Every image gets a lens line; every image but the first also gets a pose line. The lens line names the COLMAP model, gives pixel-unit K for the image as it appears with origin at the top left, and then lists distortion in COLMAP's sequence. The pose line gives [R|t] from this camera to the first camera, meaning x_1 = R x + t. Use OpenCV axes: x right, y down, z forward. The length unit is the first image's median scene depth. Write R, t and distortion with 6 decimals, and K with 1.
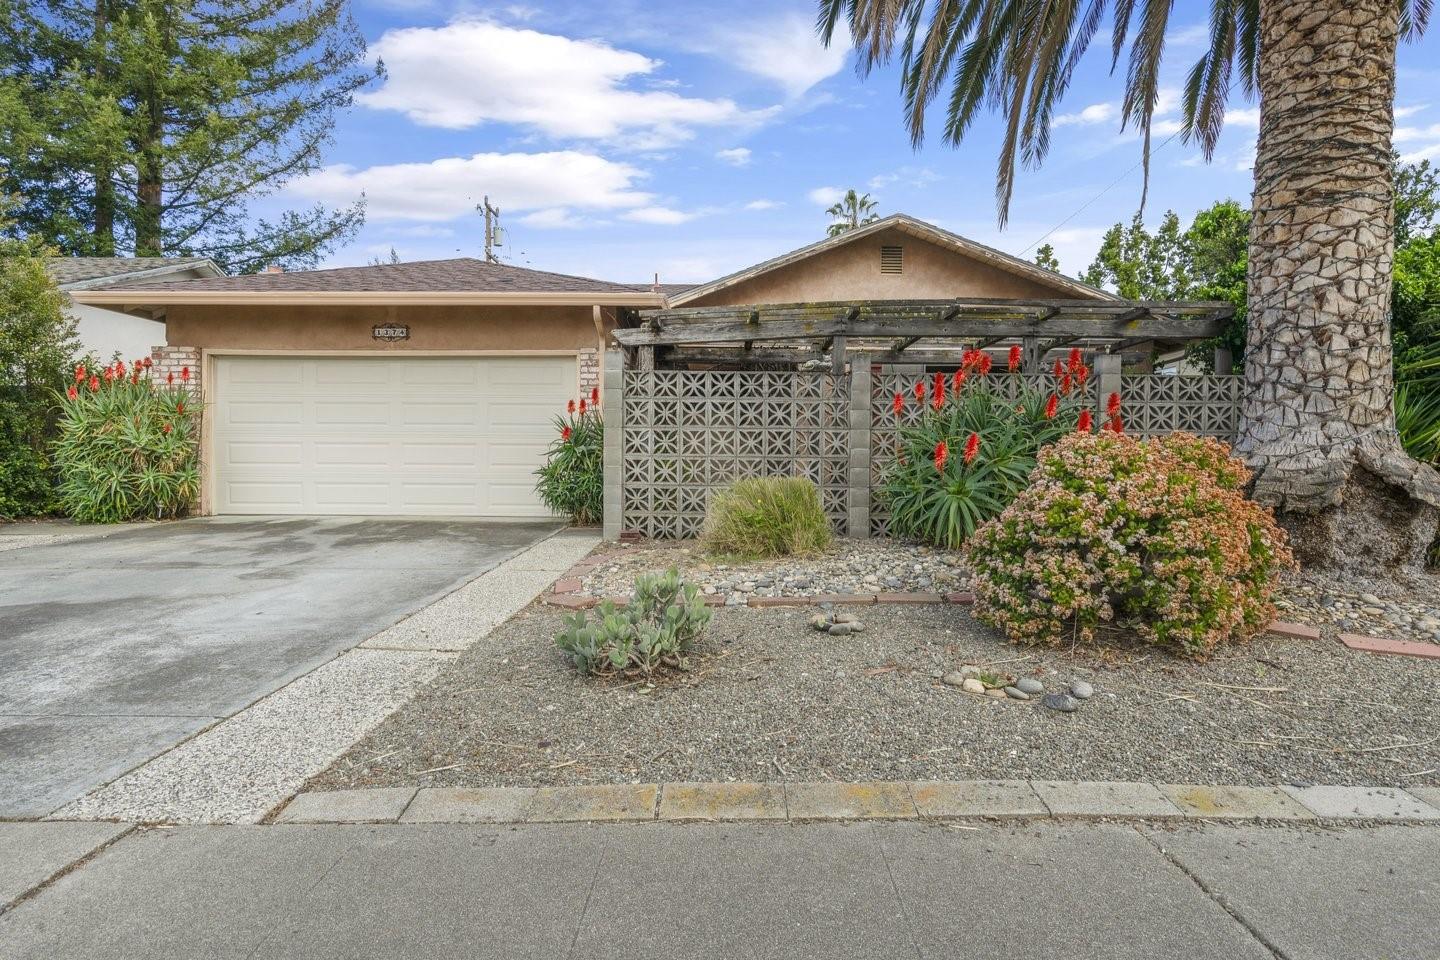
lens RADIAL K [[659.5, 0, 711.2], [0, 659.5, 474.2], [0, 0, 1]] dist [-0.003689, 0.001120]
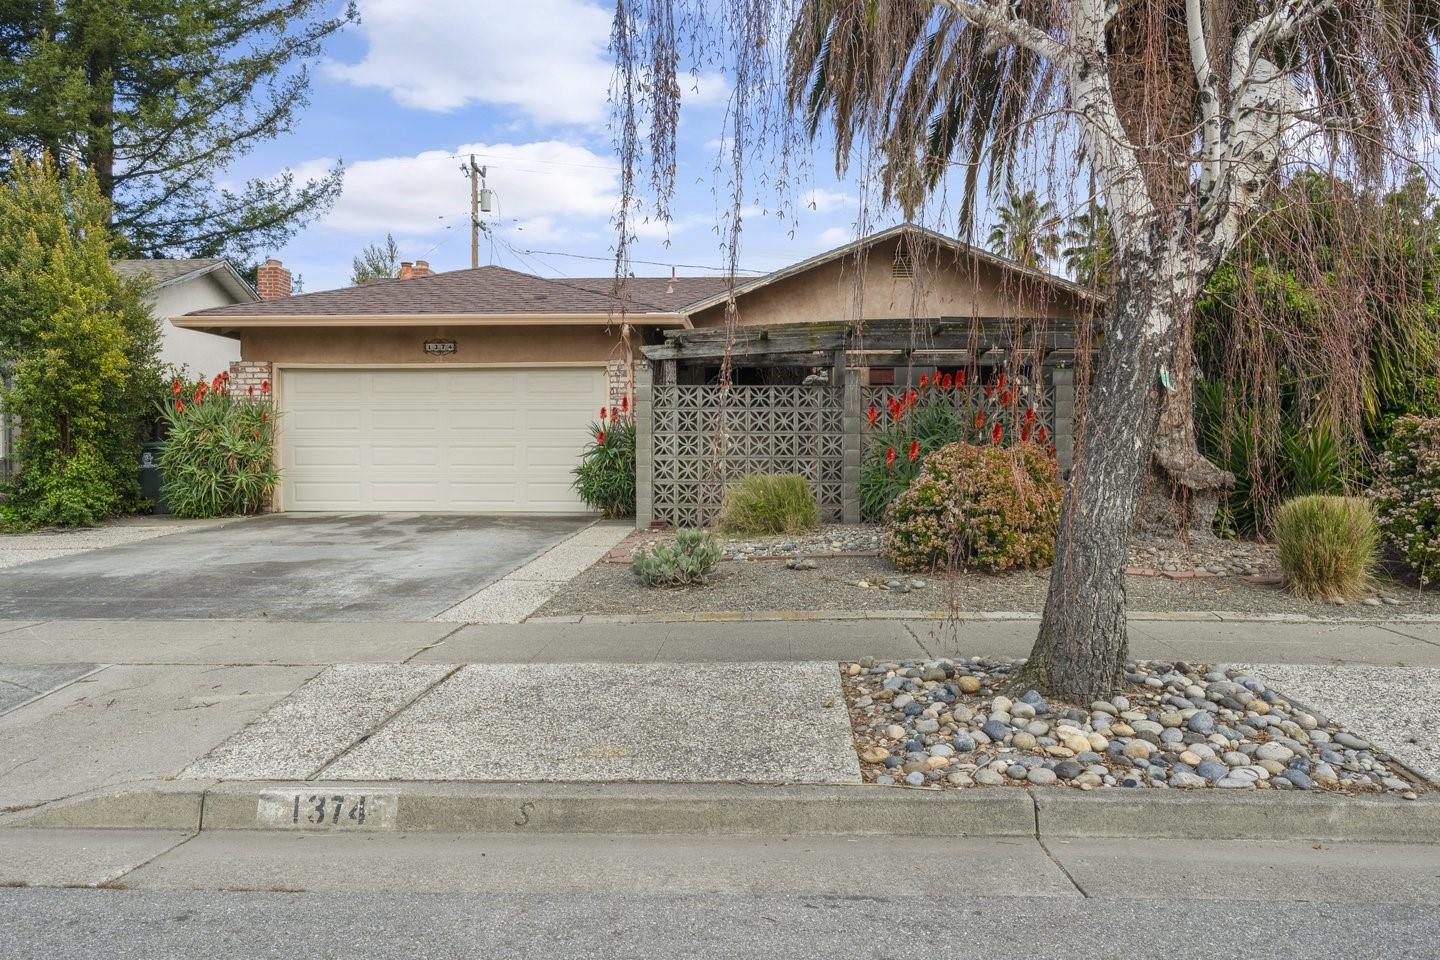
lens RADIAL K [[801.2, 0, 724.8], [0, 801.2, 479.4], [0, 0, 1]] dist [0.004368, 0.000269]
pose [[0.999891, -0.005304, -0.013765, 0.014101], [0.005380, 0.999971, 0.005441, 0.004414], [0.013736, -0.005514, 0.999890, -0.378237]]
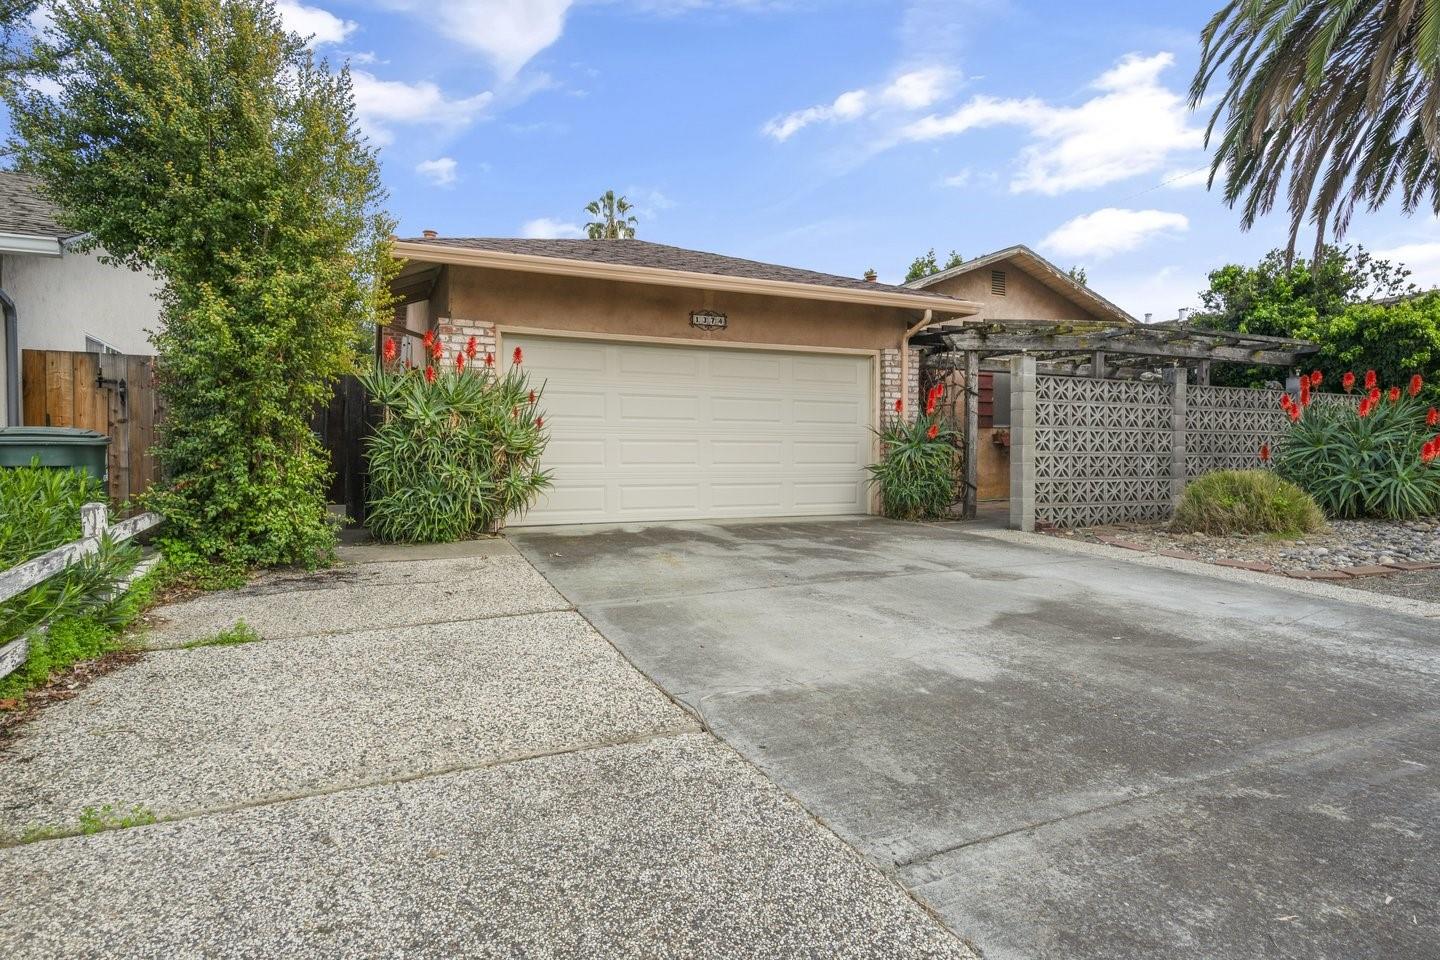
lens RADIAL K [[659.5, 0, 720.8], [0, 659.5, 484.4], [0, 0, 1]] dist [-0.003689, 0.001120]
pose [[0.929919, -0.021741, 0.367121, -0.874947], [0.015809, 0.999691, 0.019158, -0.003597], [-0.367425, -0.012012, 0.929976, 0.144474]]
